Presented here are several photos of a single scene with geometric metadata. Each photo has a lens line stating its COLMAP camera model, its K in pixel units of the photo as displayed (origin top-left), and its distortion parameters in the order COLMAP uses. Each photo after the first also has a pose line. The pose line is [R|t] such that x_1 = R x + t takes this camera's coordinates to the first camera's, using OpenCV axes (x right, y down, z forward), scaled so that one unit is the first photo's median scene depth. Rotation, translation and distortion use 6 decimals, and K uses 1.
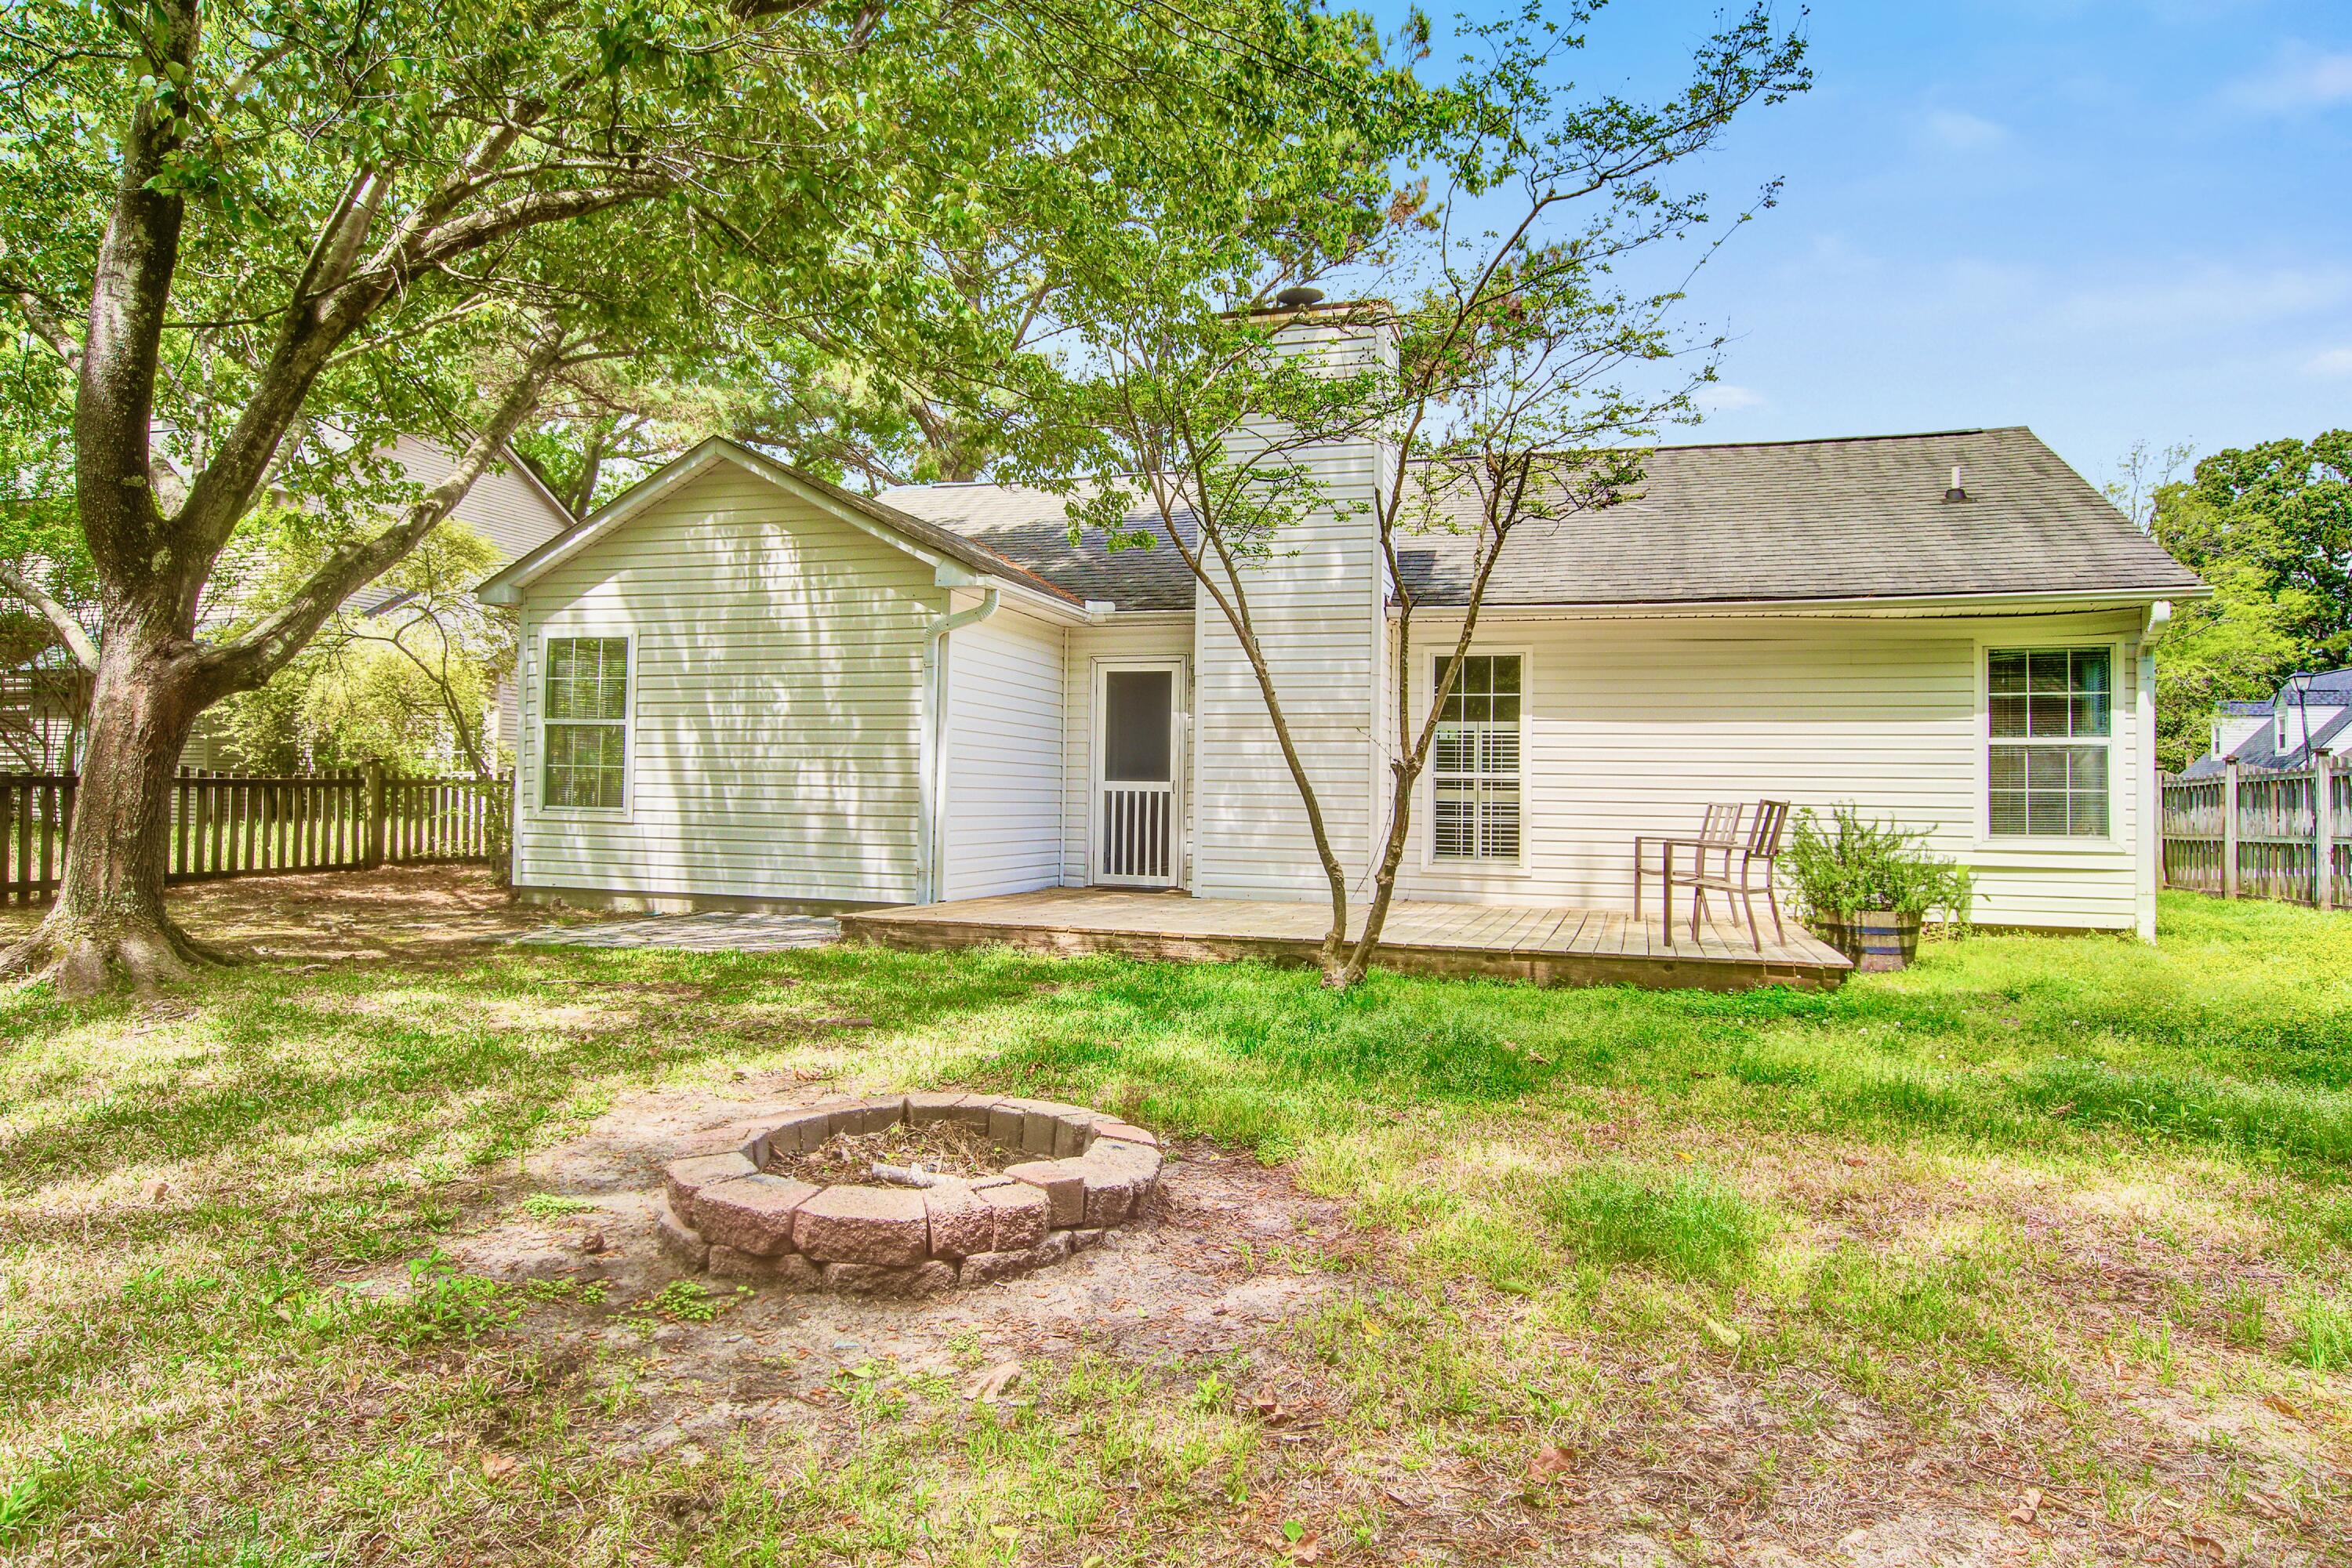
lens RADIAL K [[1400.8, 0, 1176.0], [0, 1400.8, 784.0], [0, 0, 1]] dist [-0.001355, -0.000348]
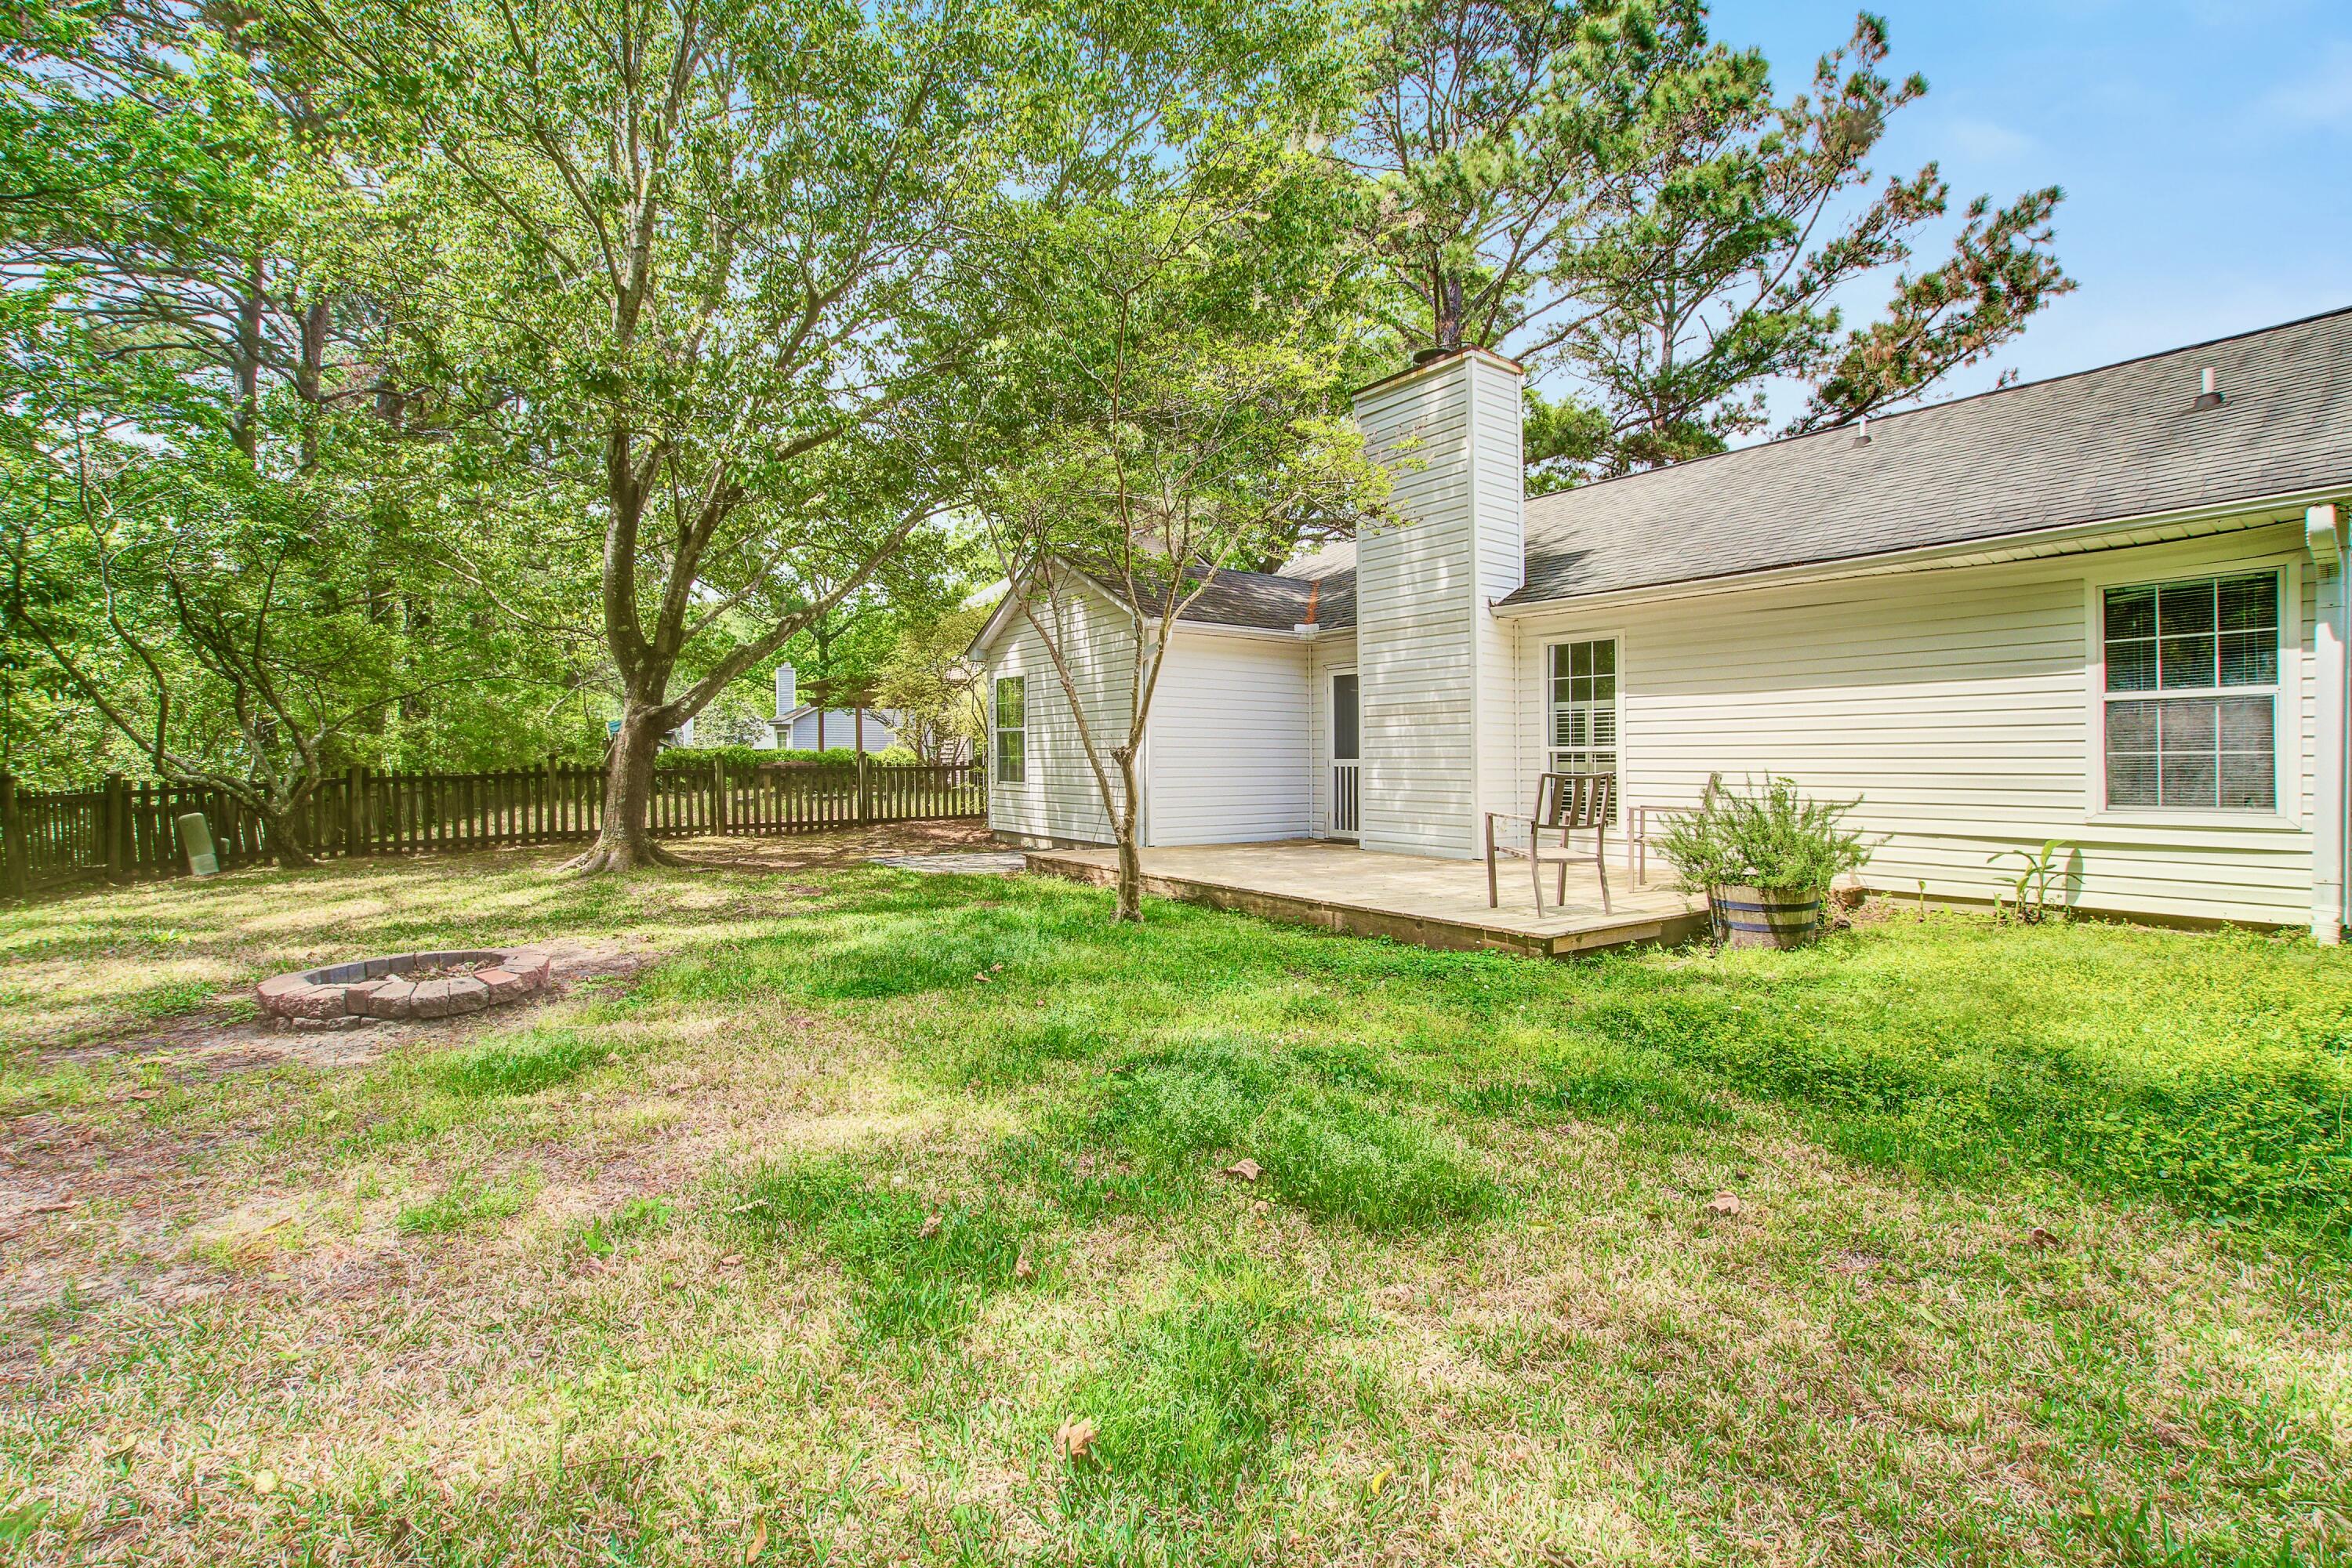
lens RADIAL K [[1026.3, 0, 1176.0], [0, 1026.3, 784.0], [0, 0, 1]] dist [-0.017816, -0.000043]
pose [[0.805586, -0.004935, -0.592458, 0.488825], [0.019953, 0.999624, 0.018804, -0.000207], [0.592143, -0.026969, 0.805382, 0.165769]]
